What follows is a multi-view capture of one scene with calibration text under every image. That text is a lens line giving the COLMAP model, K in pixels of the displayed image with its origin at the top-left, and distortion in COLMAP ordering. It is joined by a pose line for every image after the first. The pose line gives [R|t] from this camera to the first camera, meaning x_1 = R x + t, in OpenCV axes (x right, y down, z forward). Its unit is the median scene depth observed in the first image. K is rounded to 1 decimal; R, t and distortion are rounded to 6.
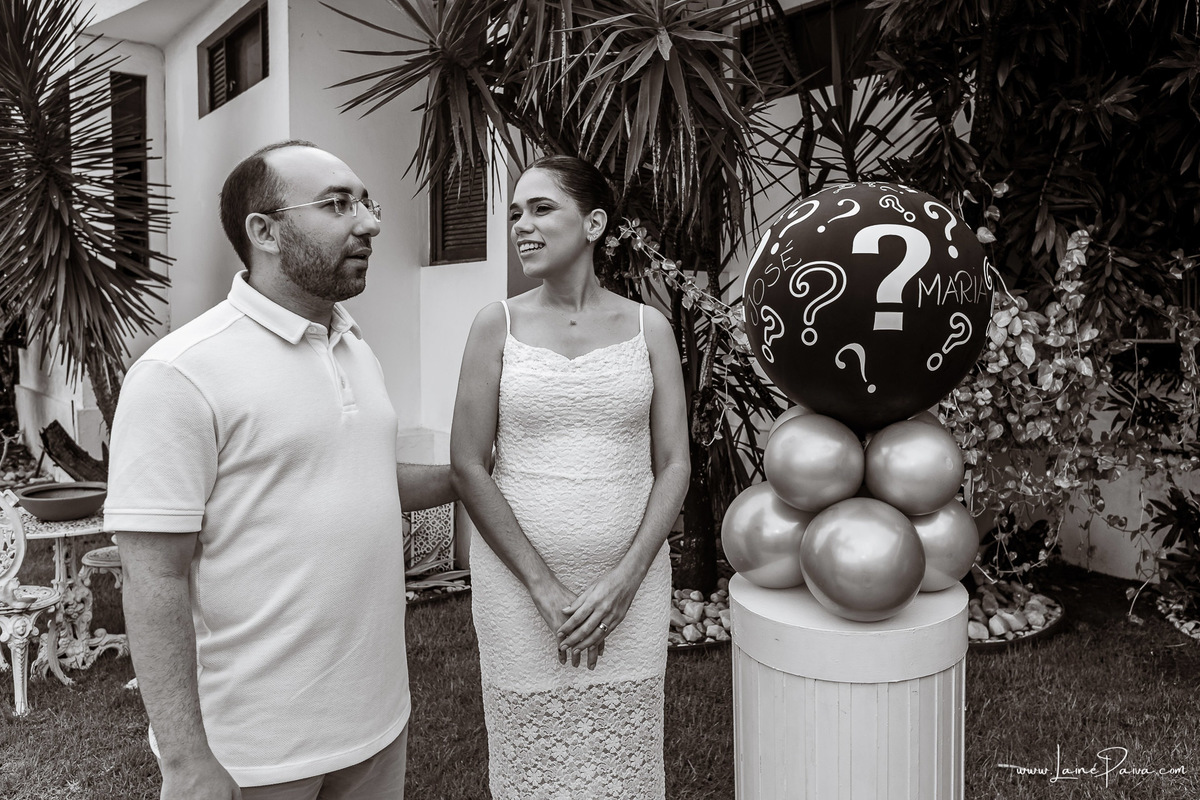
lens RADIAL K [[918.9, 0, 628.6], [0, 918.9, 378.3], [0, 0, 1]] dist [0.003470, -0.005497]
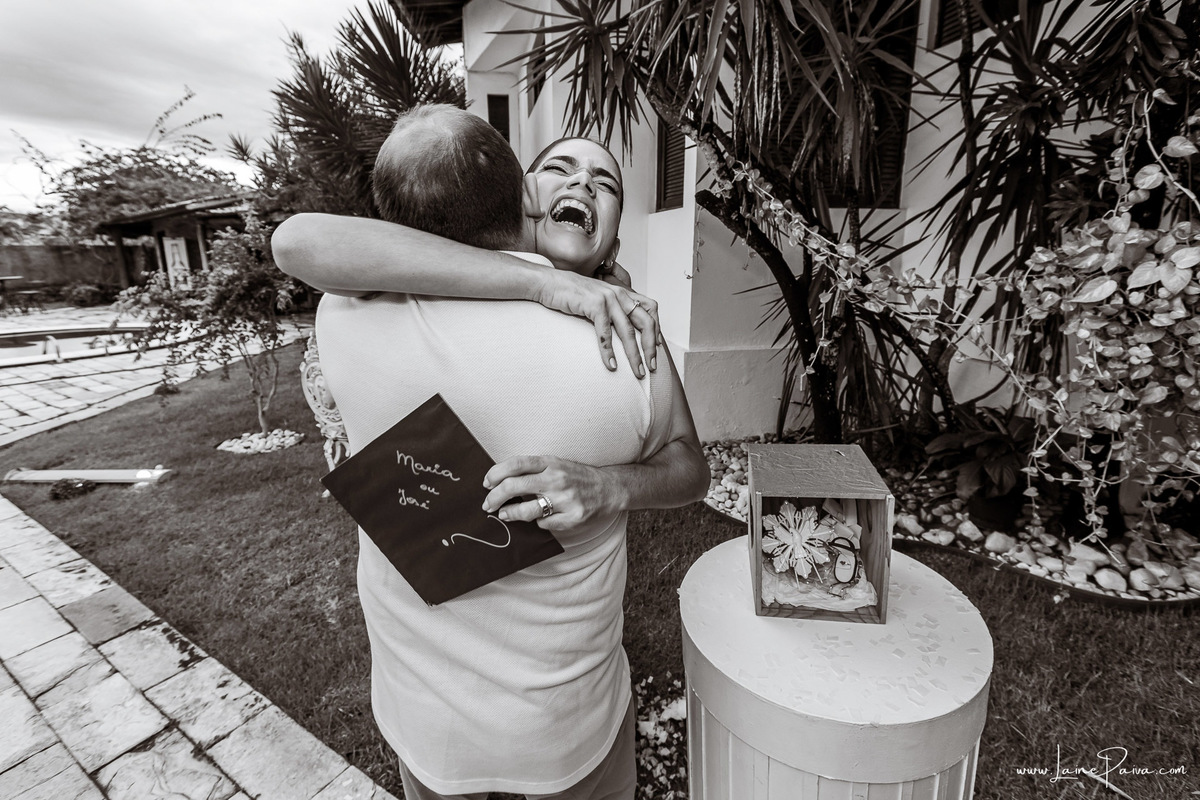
lens RADIAL K [[566.0, 0, 600.0], [0, 566.0, 376.1], [0, 0, 1]] dist [0.000529, -0.001444]
pose [[0.894962, 0.087400, -0.437498, 0.173322], [-0.016654, 0.986485, 0.163004, -0.033923], [0.445832, -0.138596, 0.884322, 0.328021]]
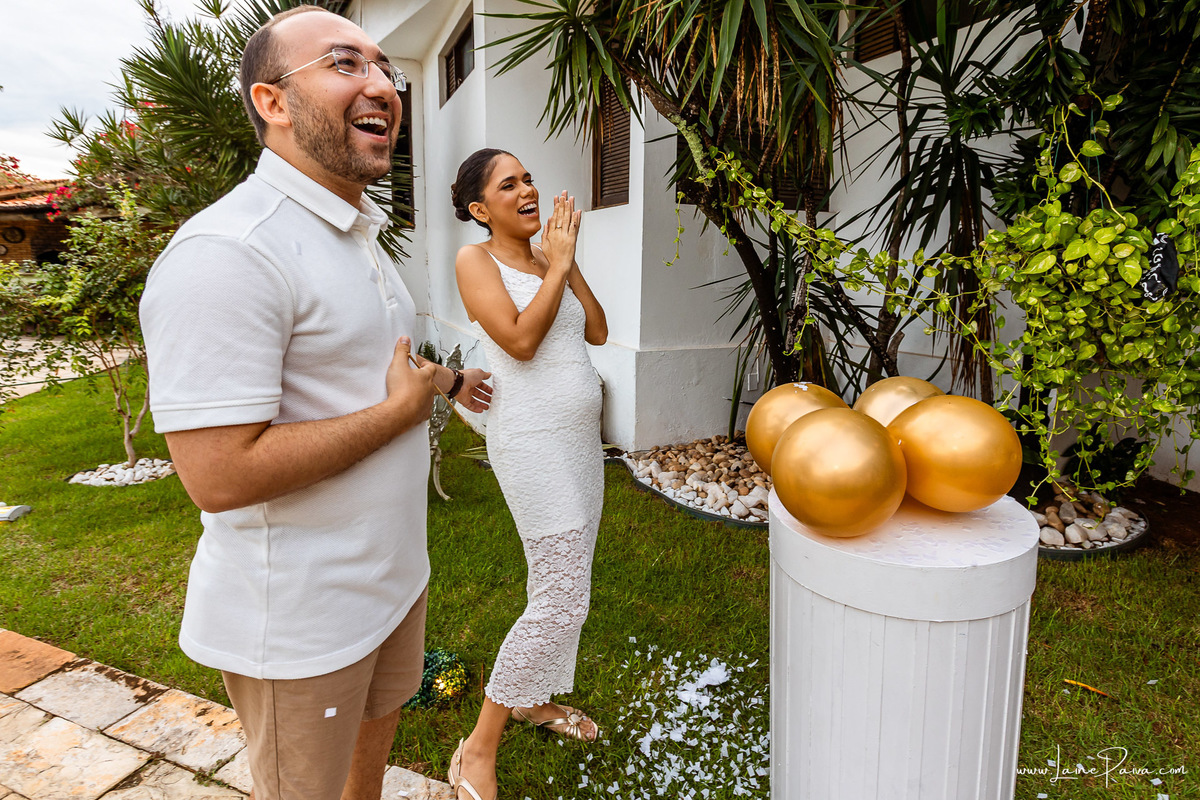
lens RADIAL K [[645.8, 0, 600.0], [0, 645.8, 358.0], [0, 0, 1]] dist [-0.001999, -0.000844]
pose [[0.964378, 0.037580, -0.261846, 0.074149], [-0.016329, 0.996427, 0.082865, 0.015539], [0.264025, -0.075638, 0.961546, 0.190511]]
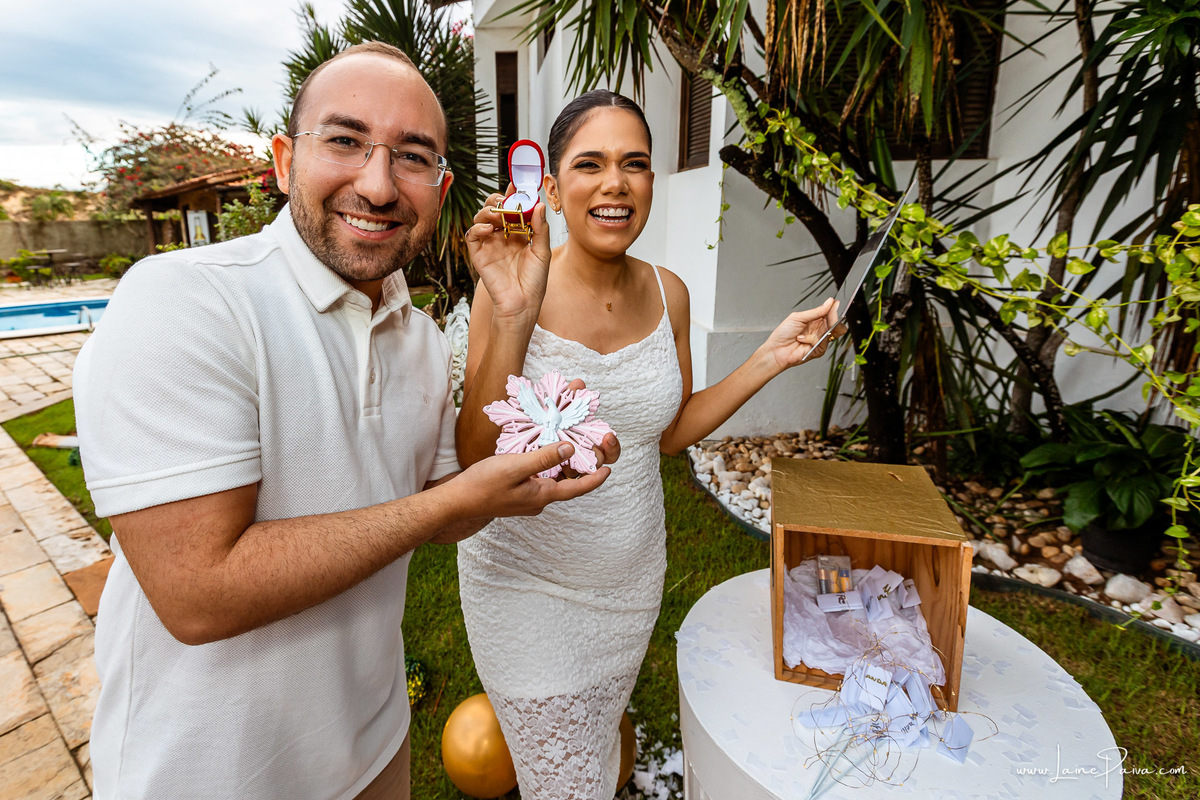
lens RADIAL K [[613.1, 0, 508.5], [0, 613.1, 345.4], [0, 0, 1]] dist [0.001289, -0.002681]
pose [[0.803159, 0.098603, -0.587548, 0.174623], [-0.008986, 0.988101, 0.153541, -0.037753], [0.595697, -0.118038, 0.794489, 0.362150]]
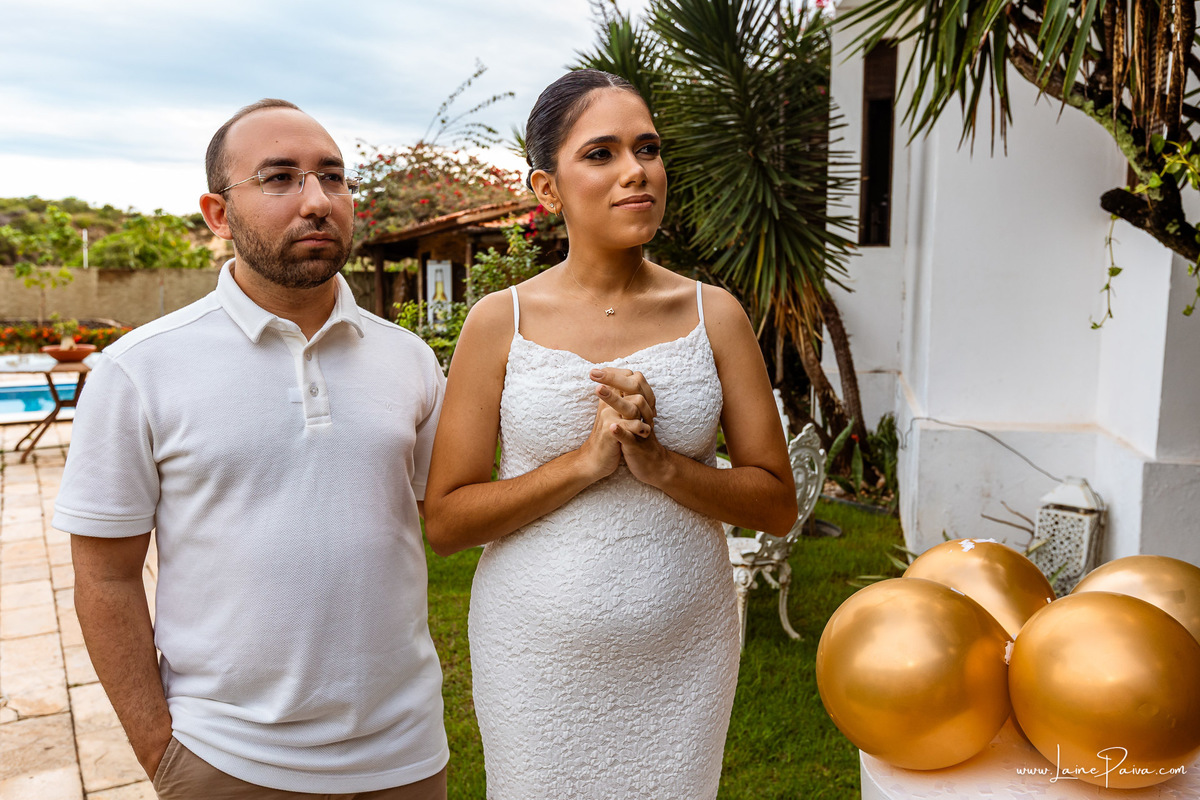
lens RADIAL K [[994.2, 0, 600.7], [0, 994.2, 395.3], [0, 0, 1]] dist [0.000243, 0.001609]
pose [[0.591834, 0.088722, -0.801162, 0.369035], [-0.048391, 0.996042, 0.074556, -0.026779], [0.804606, -0.005355, 0.593785, 0.250691]]
